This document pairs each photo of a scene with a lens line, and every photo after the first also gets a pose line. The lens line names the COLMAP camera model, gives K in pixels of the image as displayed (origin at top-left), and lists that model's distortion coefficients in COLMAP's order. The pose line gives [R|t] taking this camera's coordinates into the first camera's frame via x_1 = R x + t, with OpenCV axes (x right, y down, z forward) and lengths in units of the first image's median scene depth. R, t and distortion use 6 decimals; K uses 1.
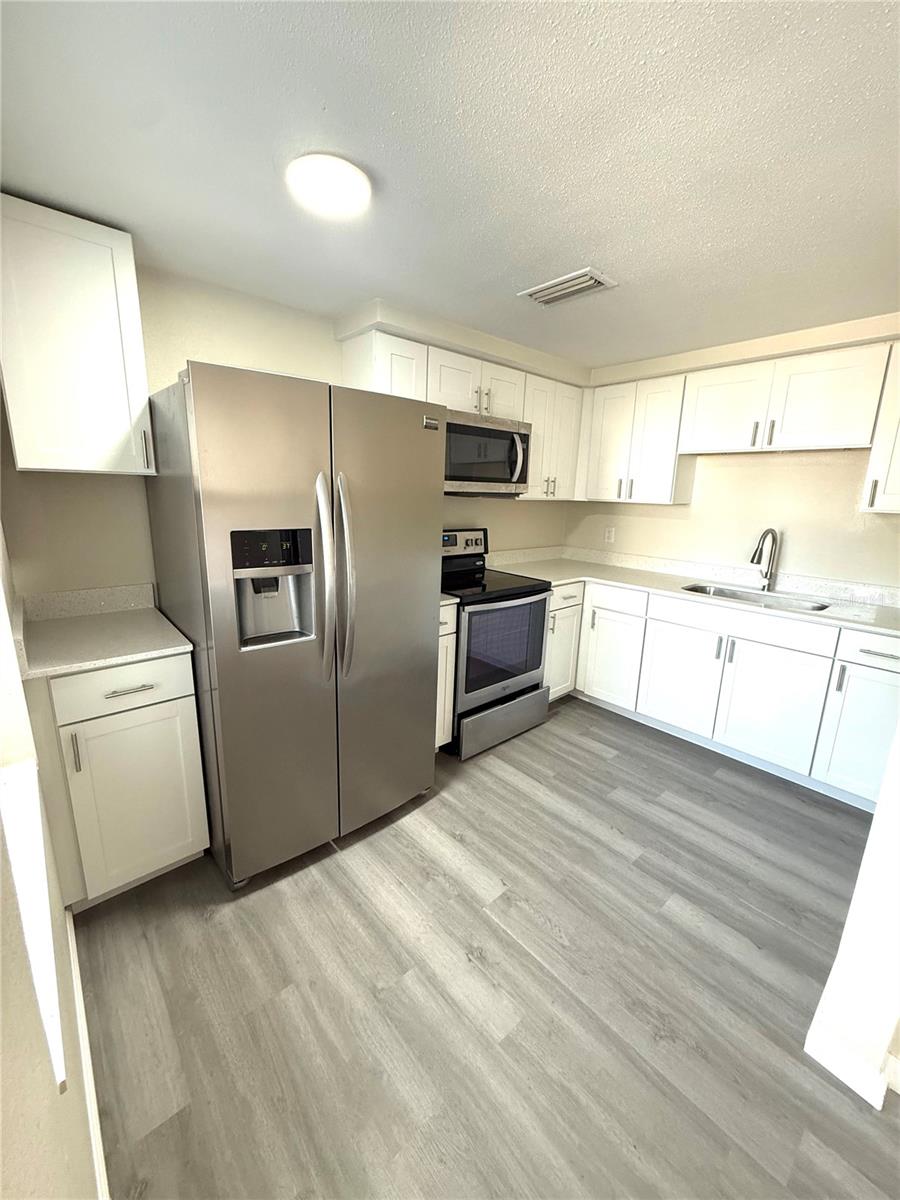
lens RADIAL K [[475.8, 0, 450.0], [0, 475.8, 600.0], [0, 0, 1]] dist [0.000685, -0.000021]
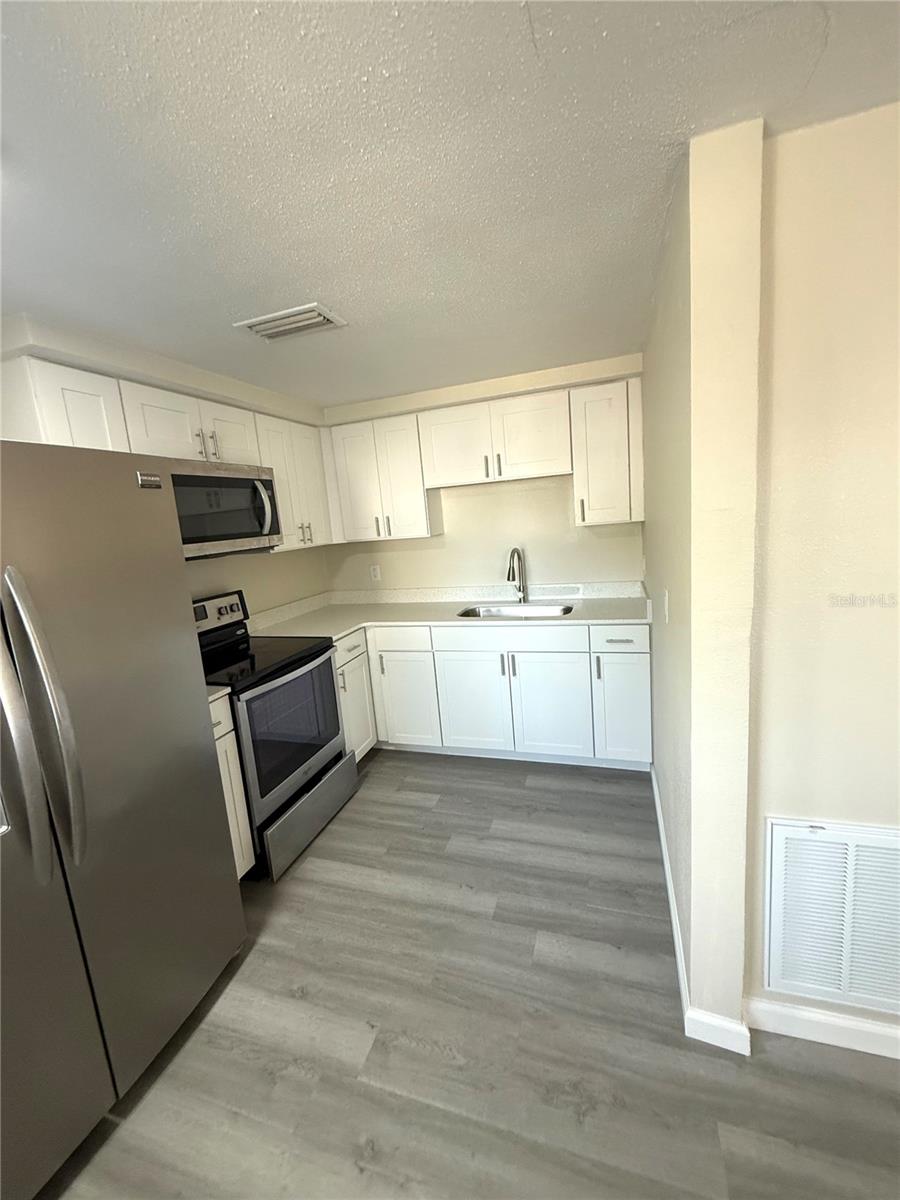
lens RADIAL K [[485.2, 0, 451.6], [0, 485.2, 600.4], [0, 0, 1]] dist [0.002164, 0.000191]
pose [[0.858586, -0.185189, 0.478054, -0.023872], [0.217283, 0.976033, -0.012144, -0.054540], [-0.464348, 0.114300, 0.878246, 0.092659]]
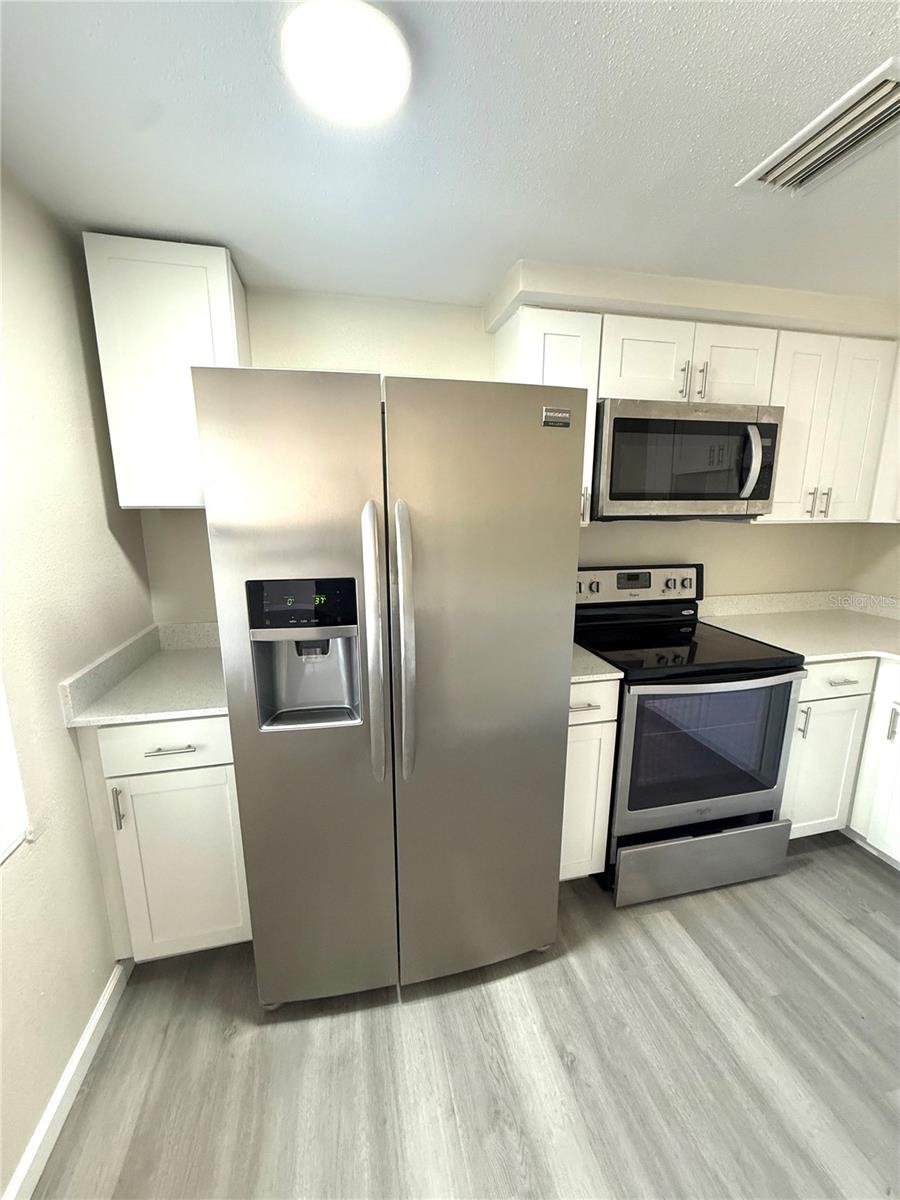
lens RADIAL K [[475.8, 0, 450.0], [0, 475.8, 600.0], [0, 0, 1]] dist [0.000685, -0.000021]
pose [[0.876274, 0.066453, -0.477208, 0.119676], [-0.083229, 0.996431, -0.014074, -0.076410], [0.474570, 0.052050, 0.878677, 0.280064]]
